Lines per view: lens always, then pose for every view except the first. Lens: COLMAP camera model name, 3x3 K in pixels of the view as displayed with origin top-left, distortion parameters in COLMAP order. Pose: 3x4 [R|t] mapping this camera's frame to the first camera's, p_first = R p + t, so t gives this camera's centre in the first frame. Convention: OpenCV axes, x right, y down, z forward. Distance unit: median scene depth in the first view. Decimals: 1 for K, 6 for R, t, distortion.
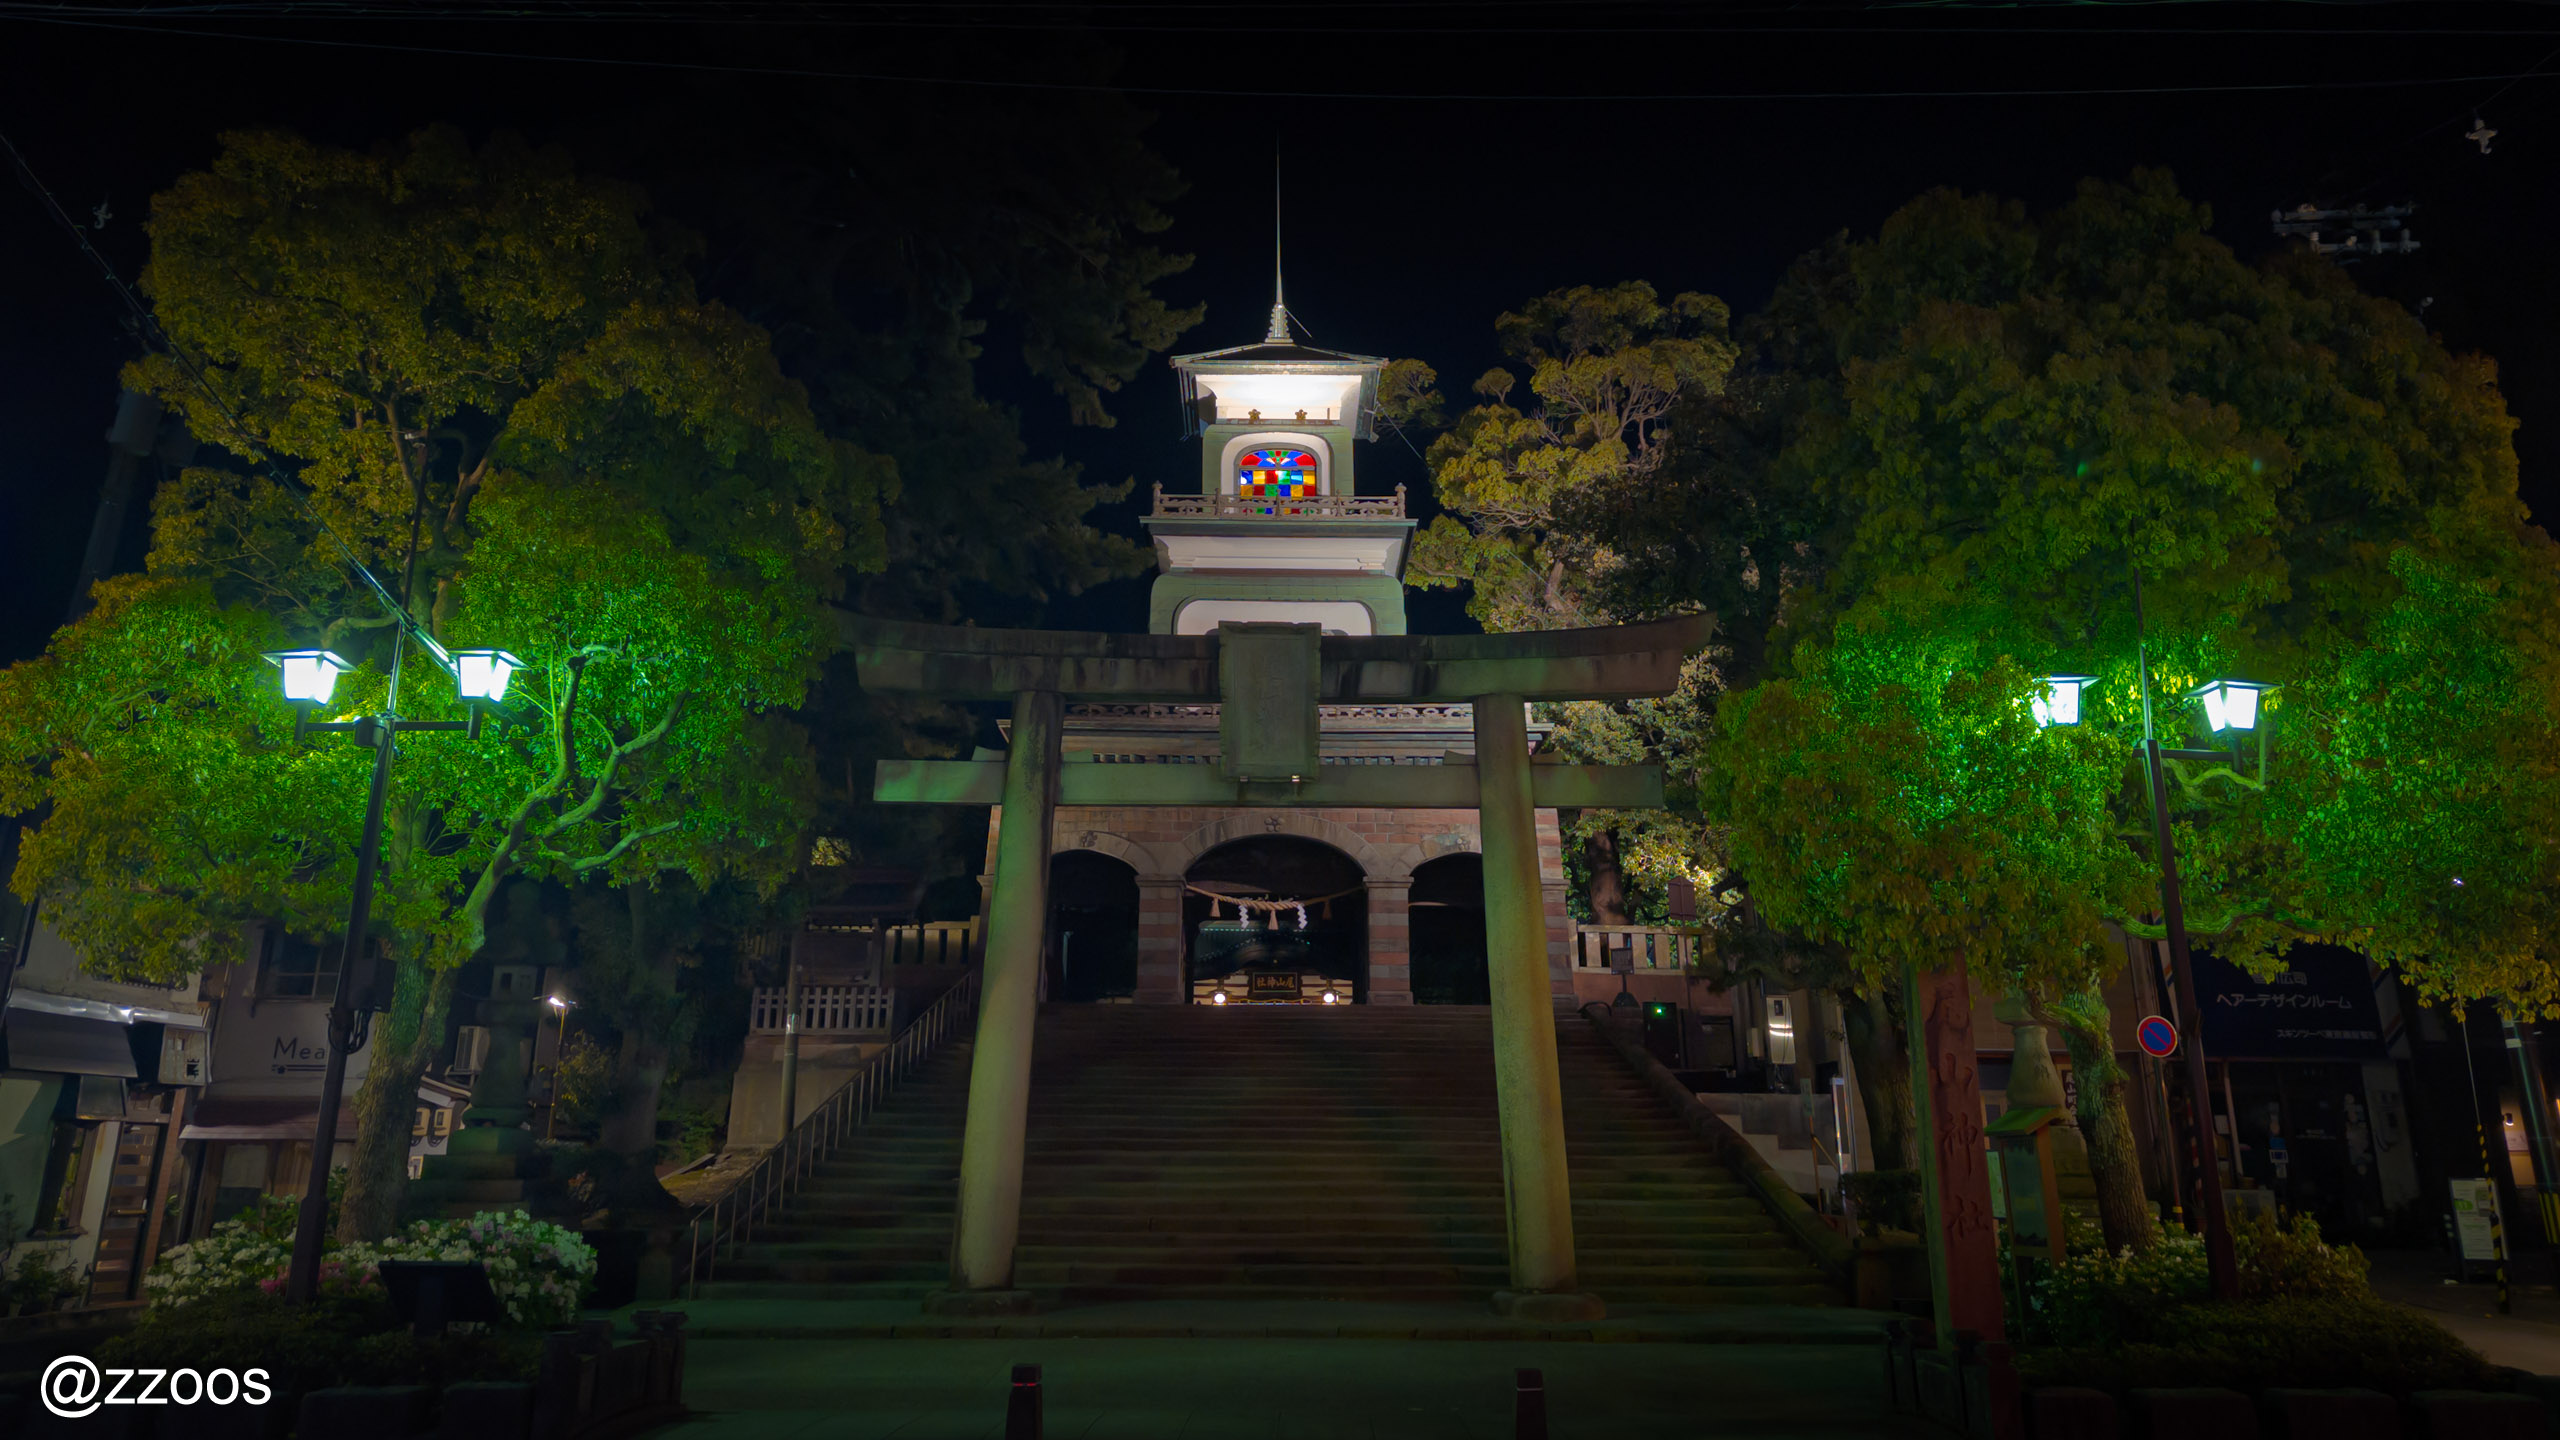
lens RADIAL K [[1763.0, 0, 1316.3], [0, 1763.0, 640.2], [0, 0, 1]] dist [0.001939, 0.001108]
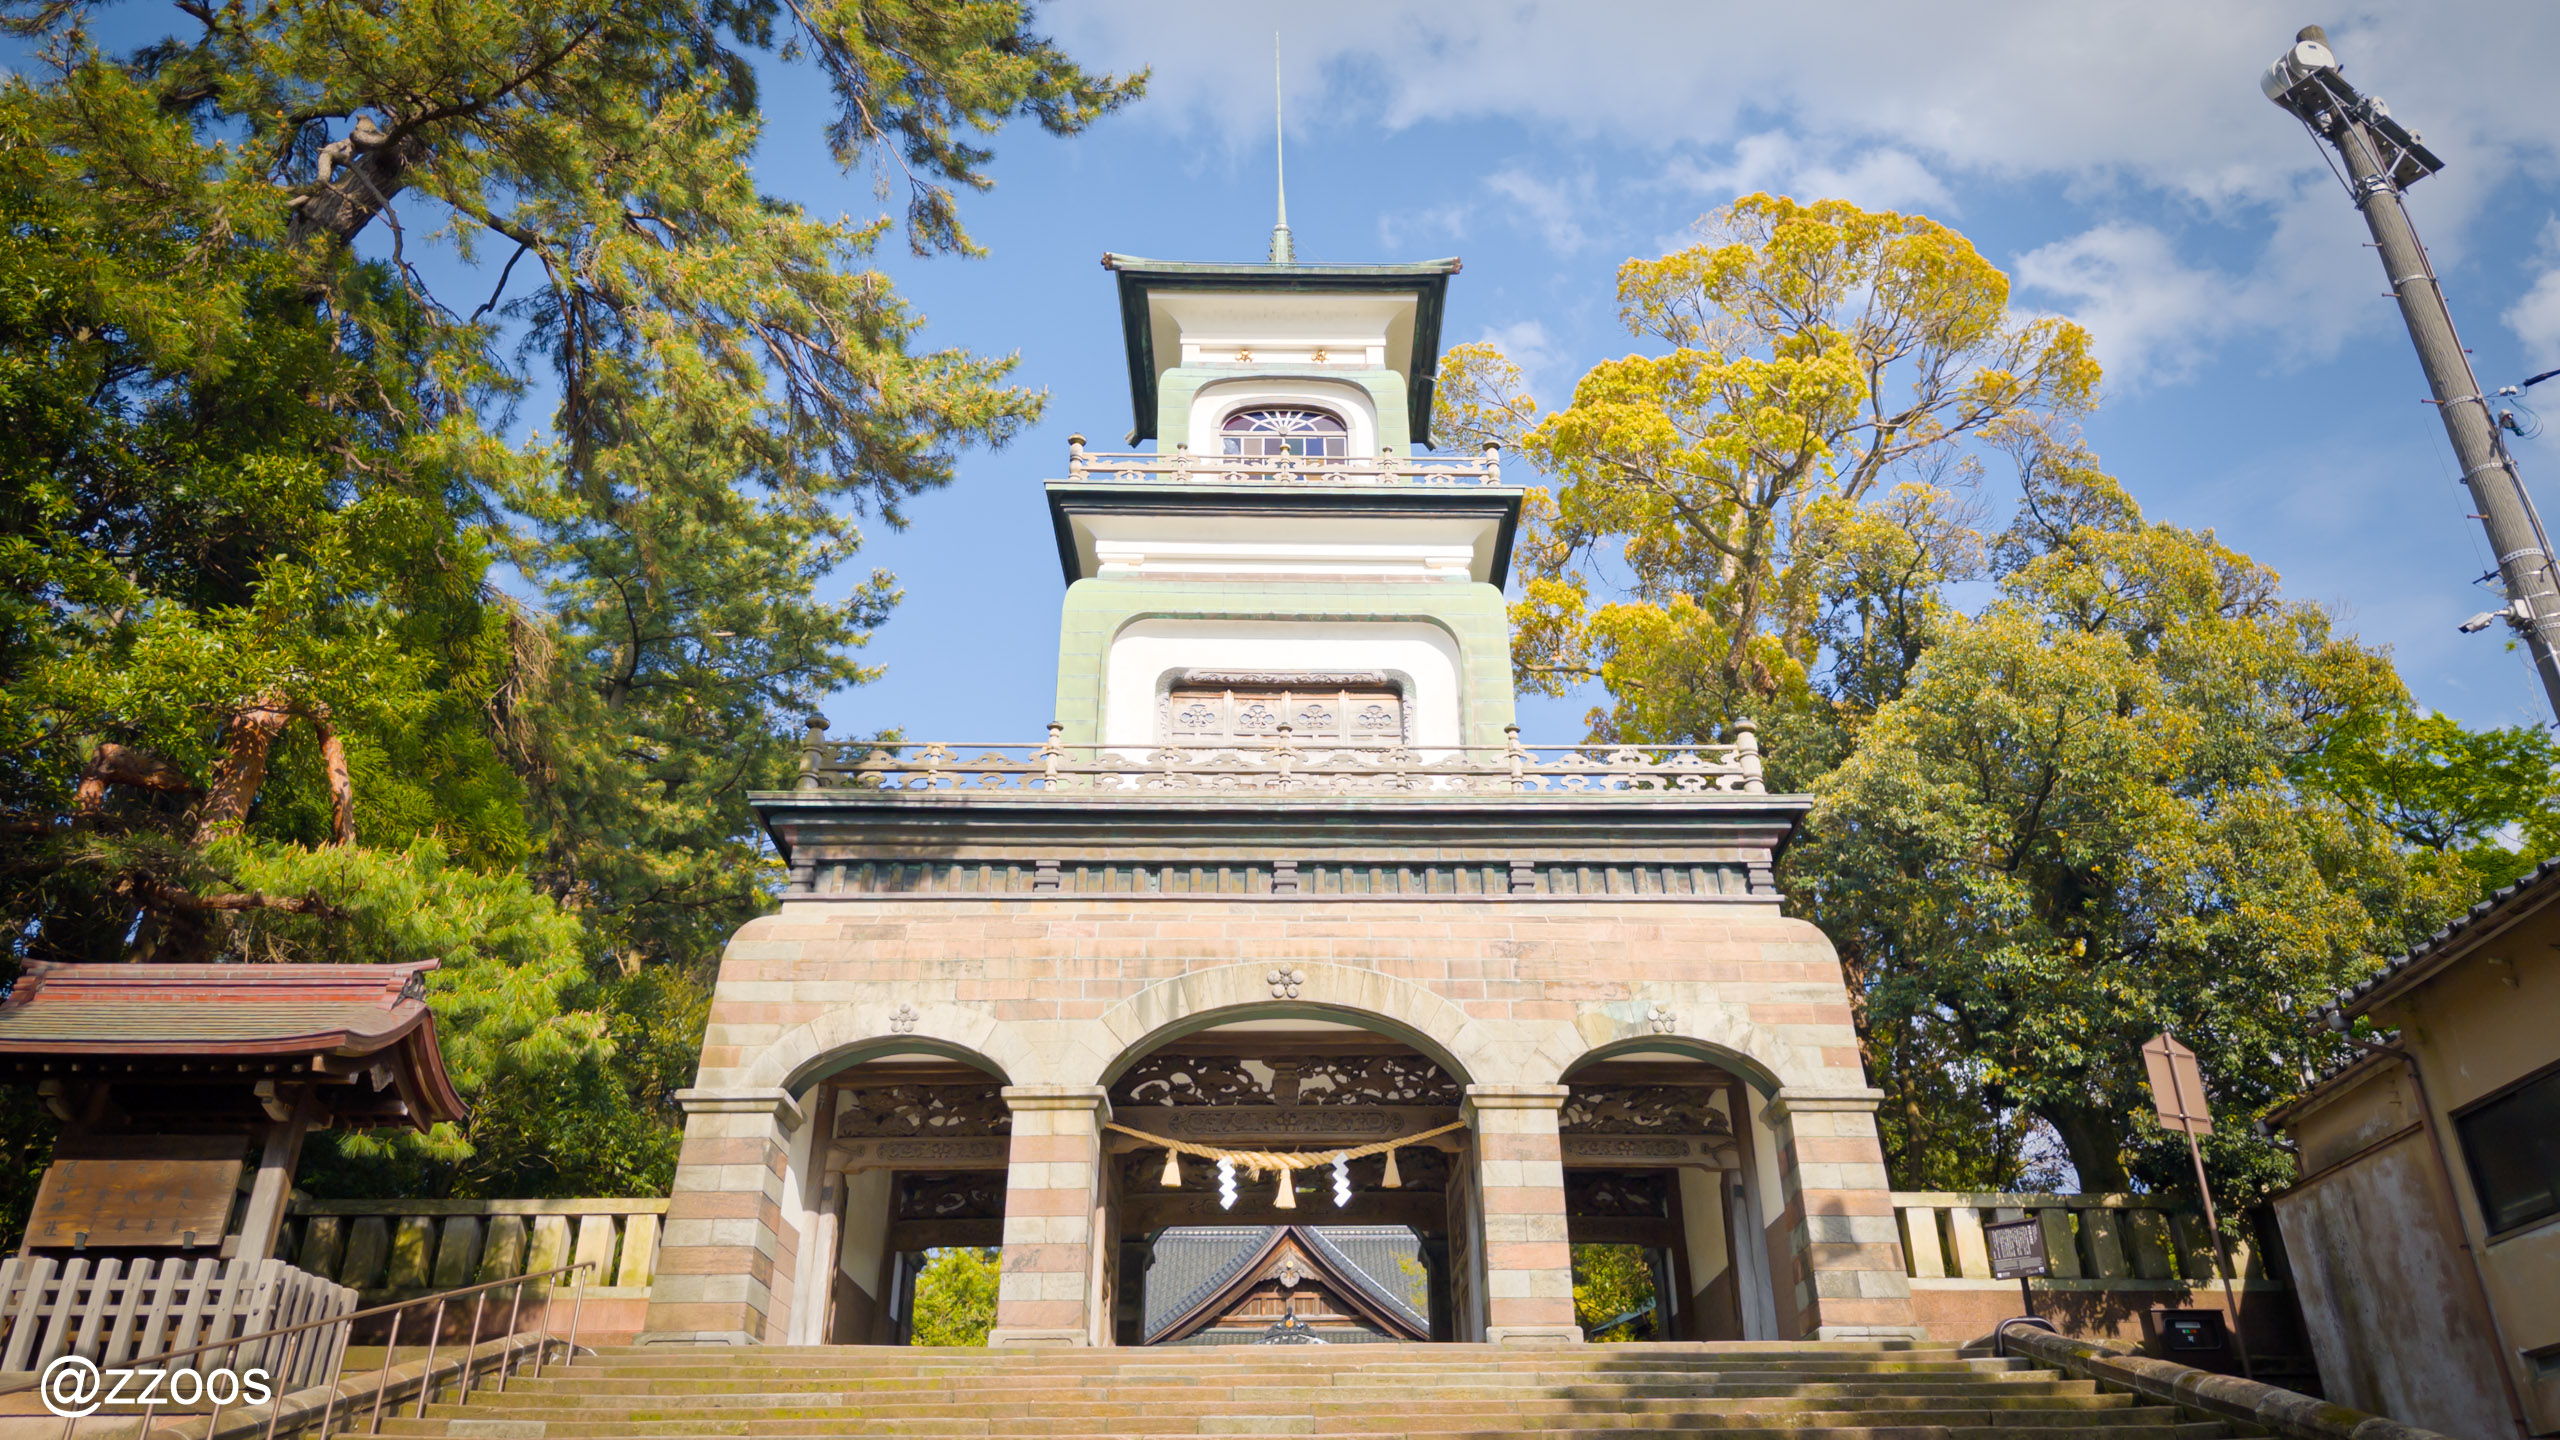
lens RADIAL K [[1856.0, 0, 1311.5], [0, 1856.0, 601.4], [0, 0, 1]] dist [0.000392, -0.002521]
pose [[0.999773, -0.020672, -0.005129, -0.011768], [0.018908, 0.972277, -0.233066, 0.129739], [0.009805, 0.232916, 0.972447, 0.488143]]
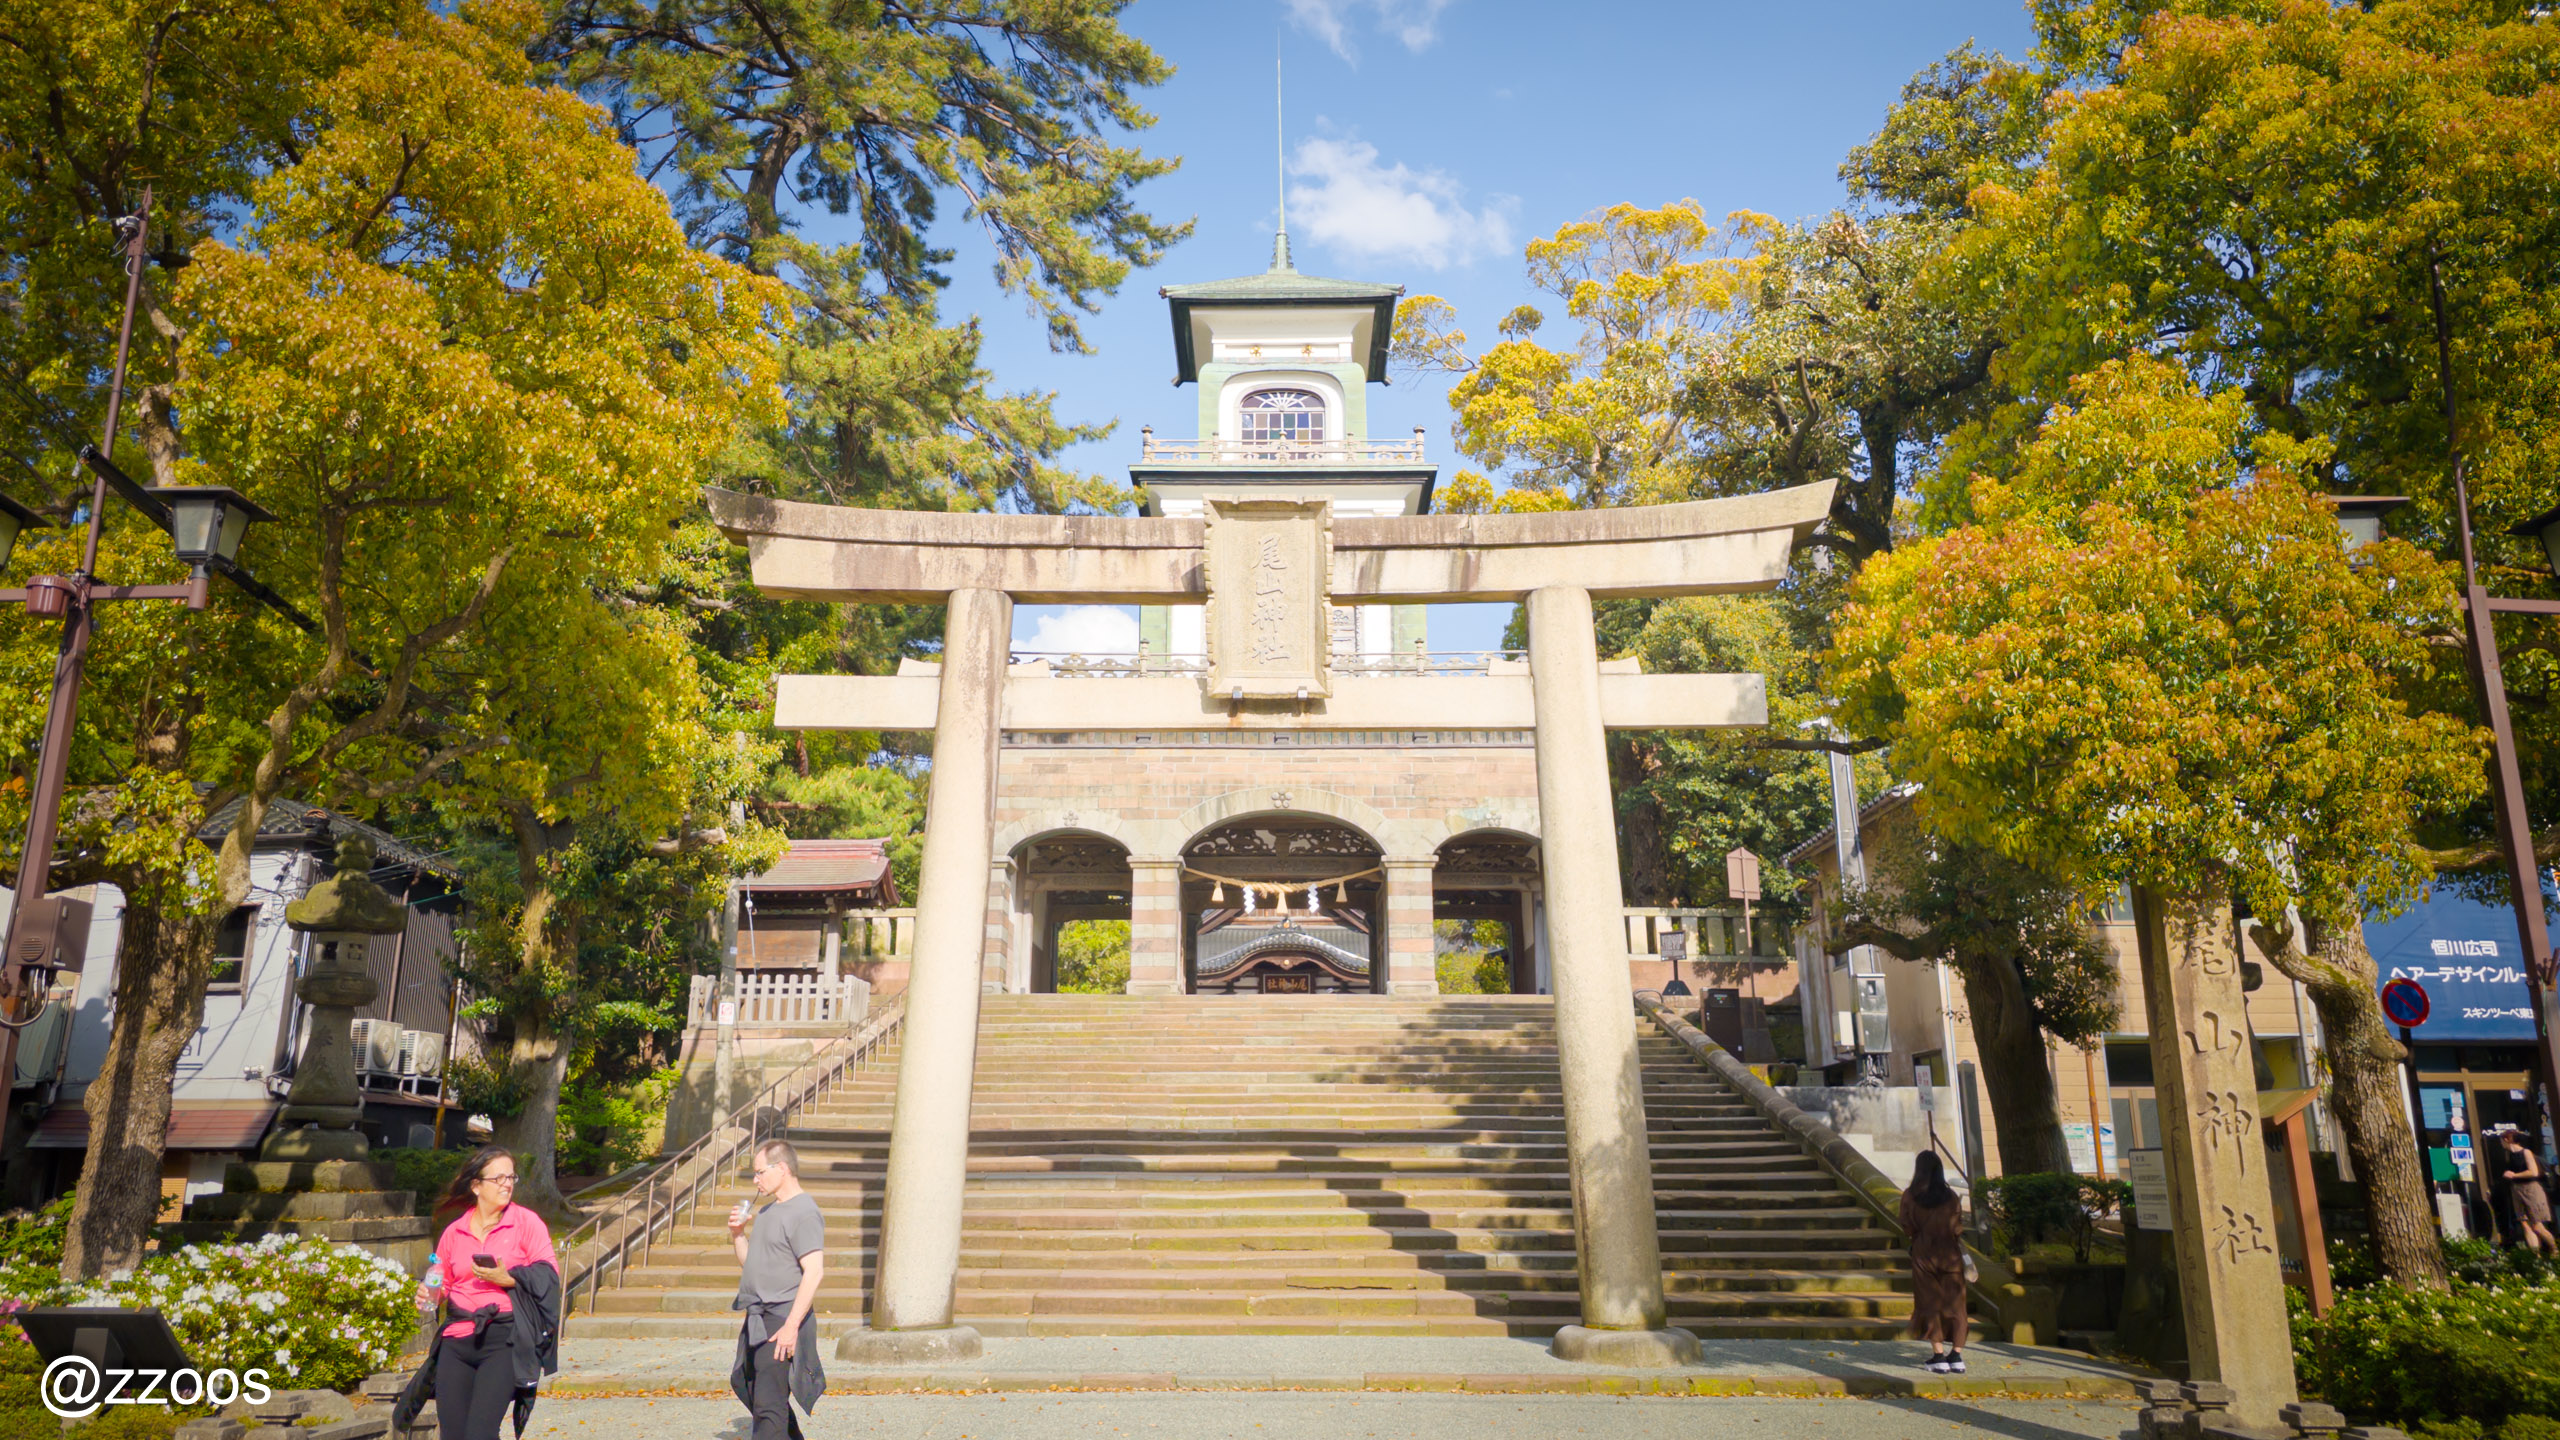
lens RADIAL K [[1812.8, 0, 1280.0], [0, 1812.8, 720.0], [0, 0, 1]] dist [-0.003440, -0.002625]
pose [[0.999599, -0.011215, -0.025985, -0.000071], [0.012316, 0.999017, 0.042584, 0.026698], [0.025482, -0.042887, 0.998755, 0.085822]]
